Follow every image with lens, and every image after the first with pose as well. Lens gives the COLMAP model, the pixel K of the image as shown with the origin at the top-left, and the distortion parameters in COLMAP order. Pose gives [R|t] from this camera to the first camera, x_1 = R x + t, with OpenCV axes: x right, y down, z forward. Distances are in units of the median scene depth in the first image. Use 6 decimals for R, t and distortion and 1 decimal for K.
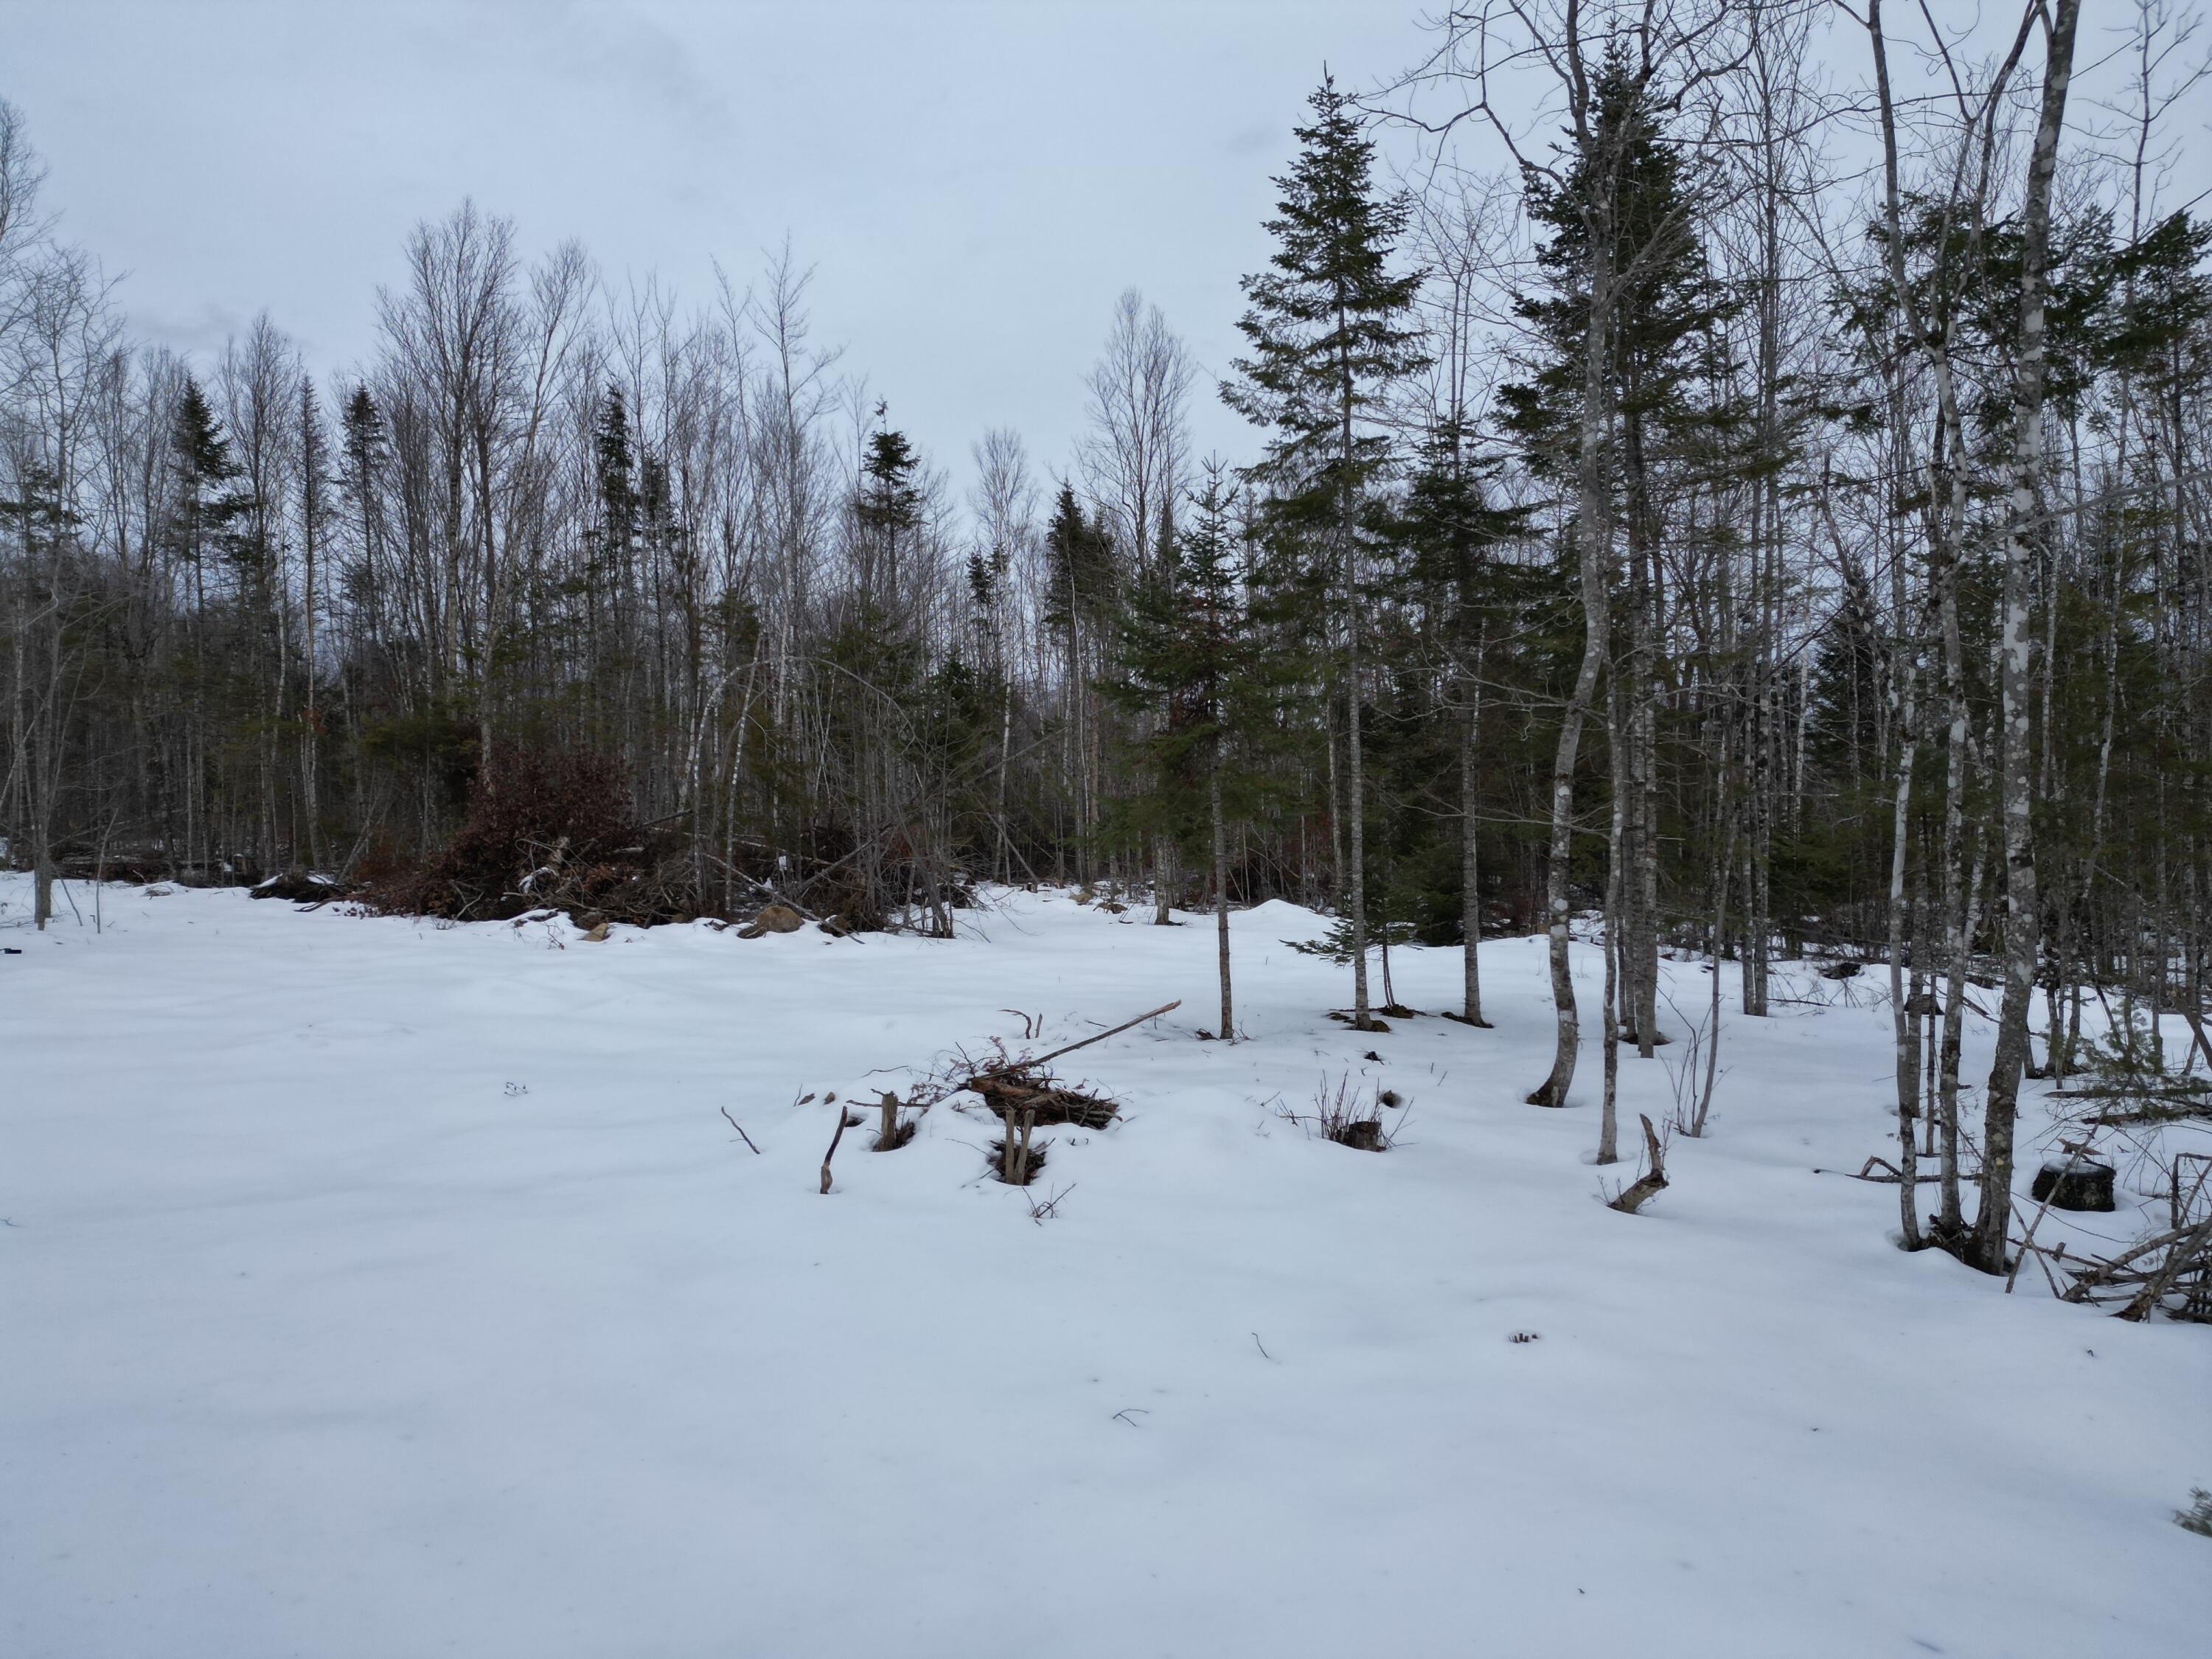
lens RADIAL K [[1521.3, 0, 1106.0], [0, 1521.3, 829.5], [0, 0, 1]] dist [0.096171, -0.101413]
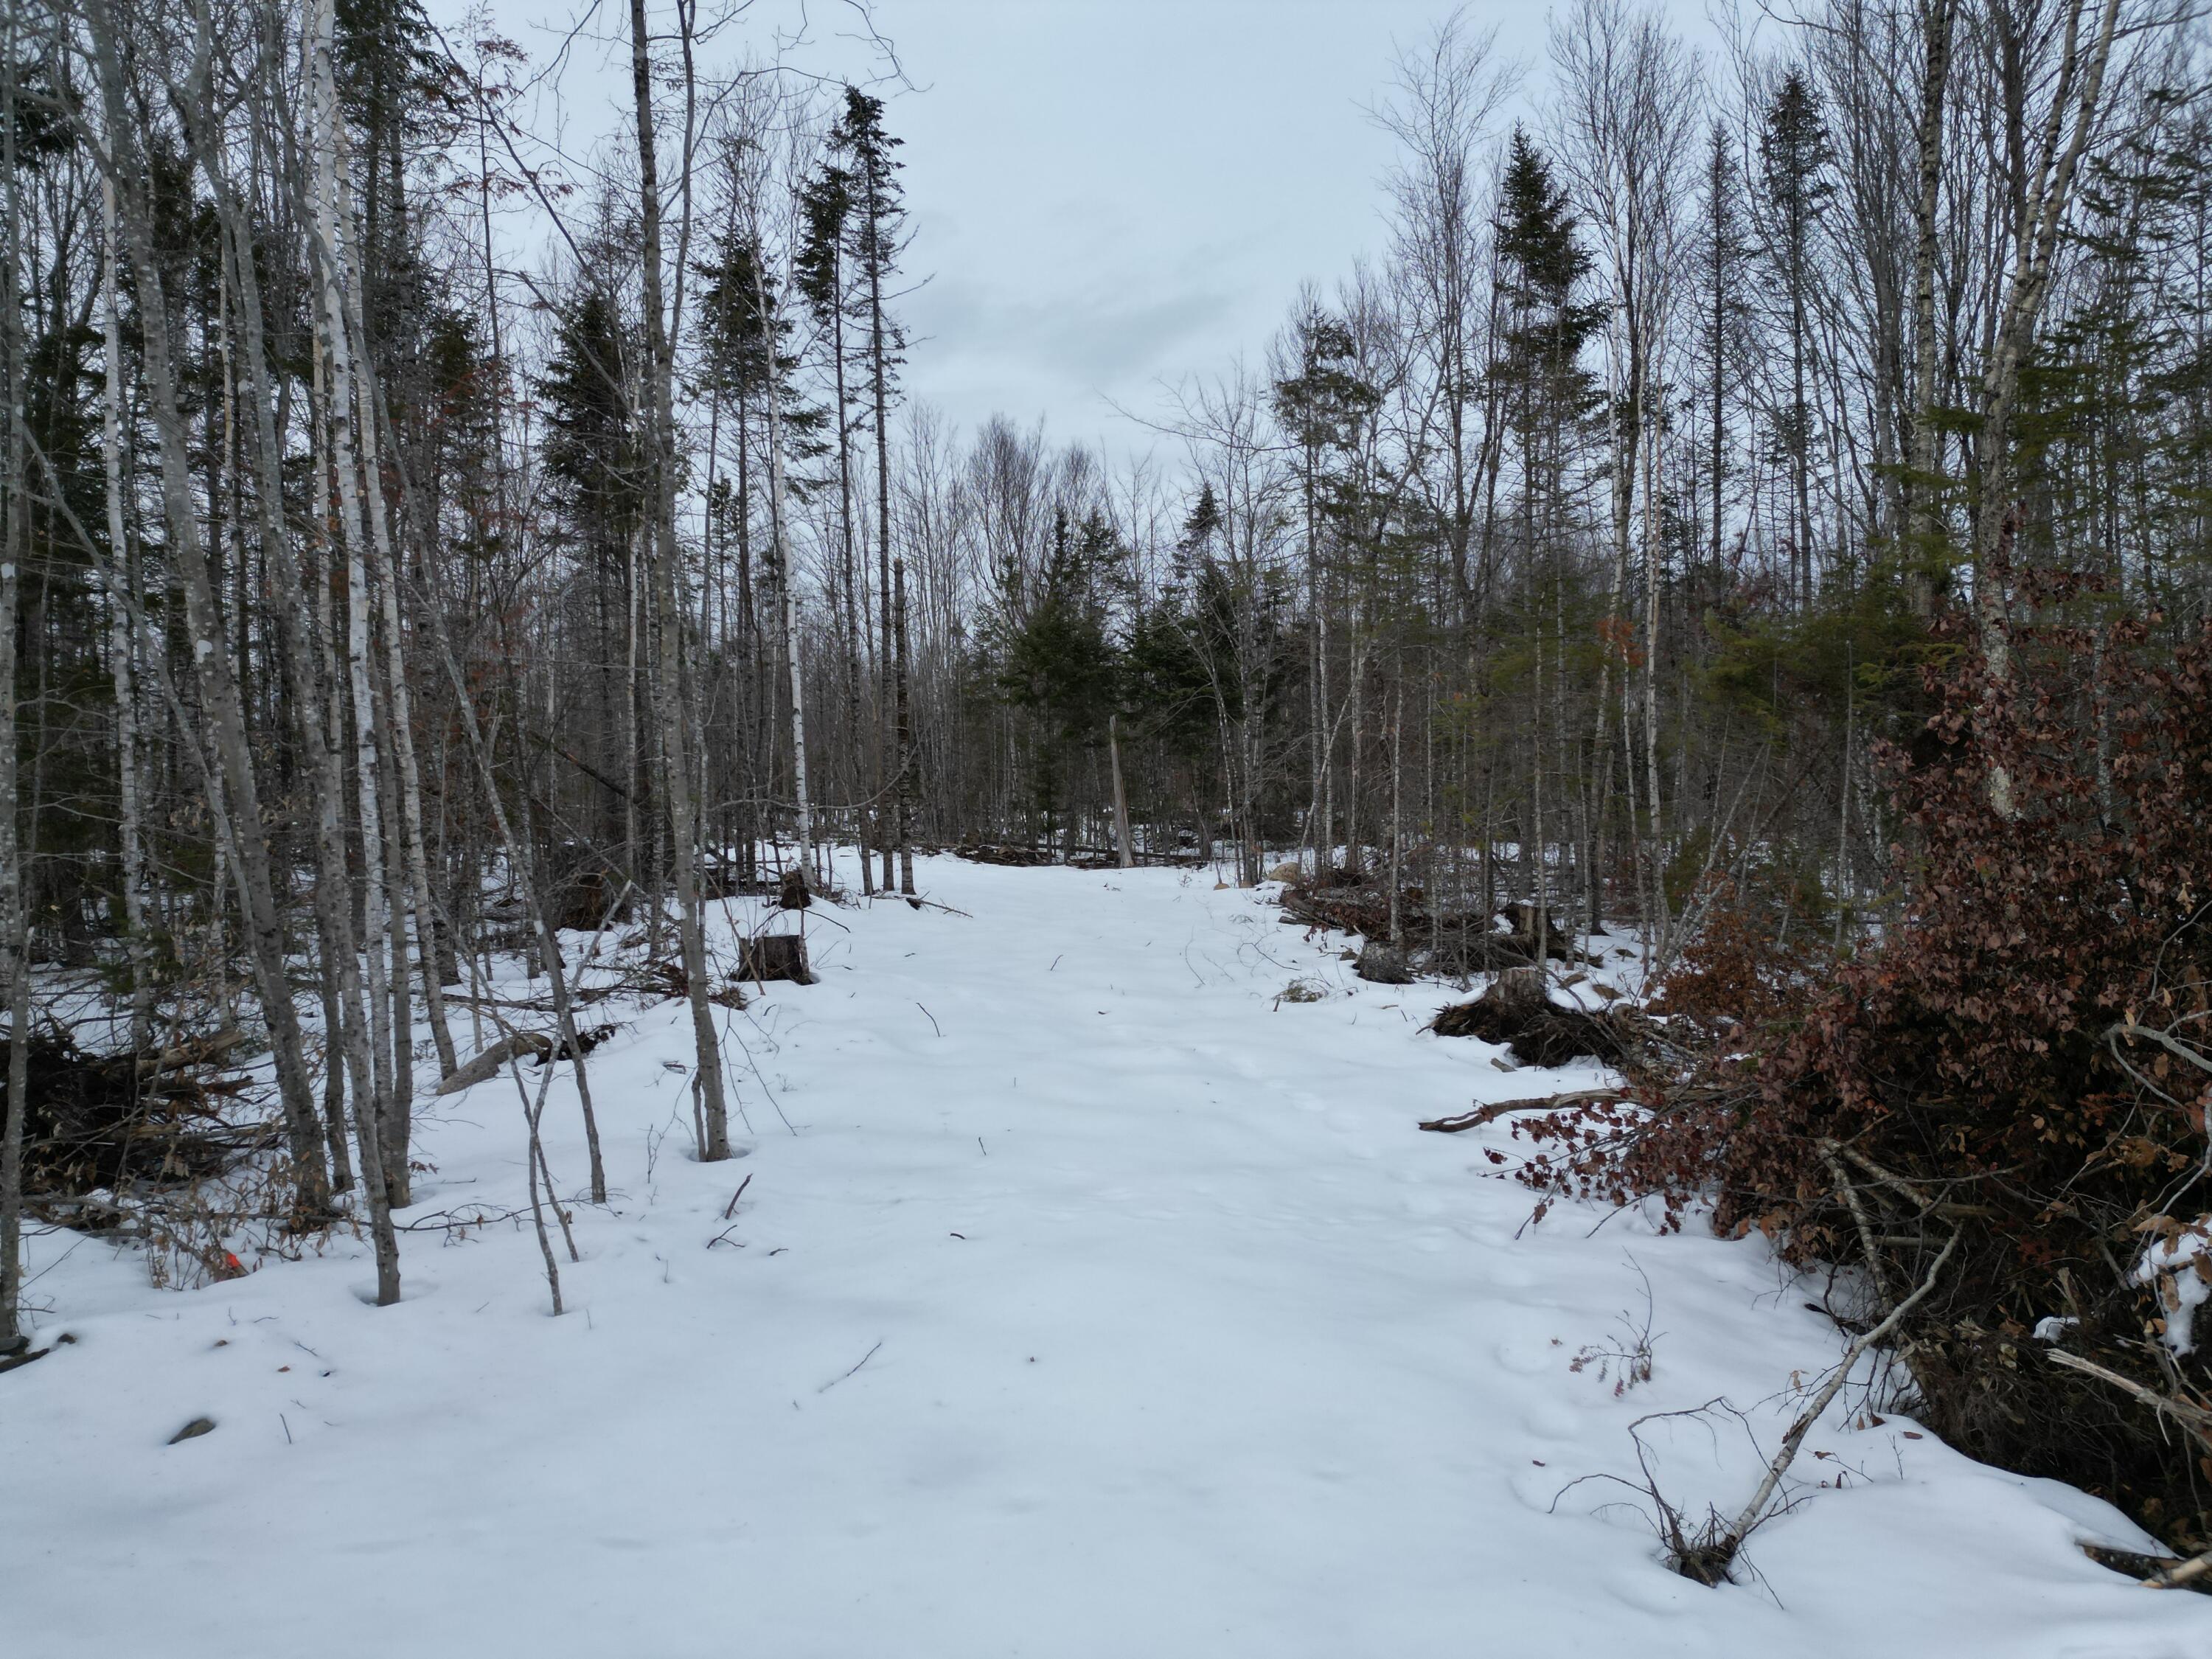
lens RADIAL K [[1521.3, 0, 1106.0], [0, 1521.3, 829.5], [0, 0, 1]] dist [0.096171, -0.101413]
pose [[0.616676, 0.007395, -0.787182, -0.194377], [-0.004117, 0.999972, 0.006169, -0.010419], [0.787206, -0.000564, 0.616690, 0.477152]]
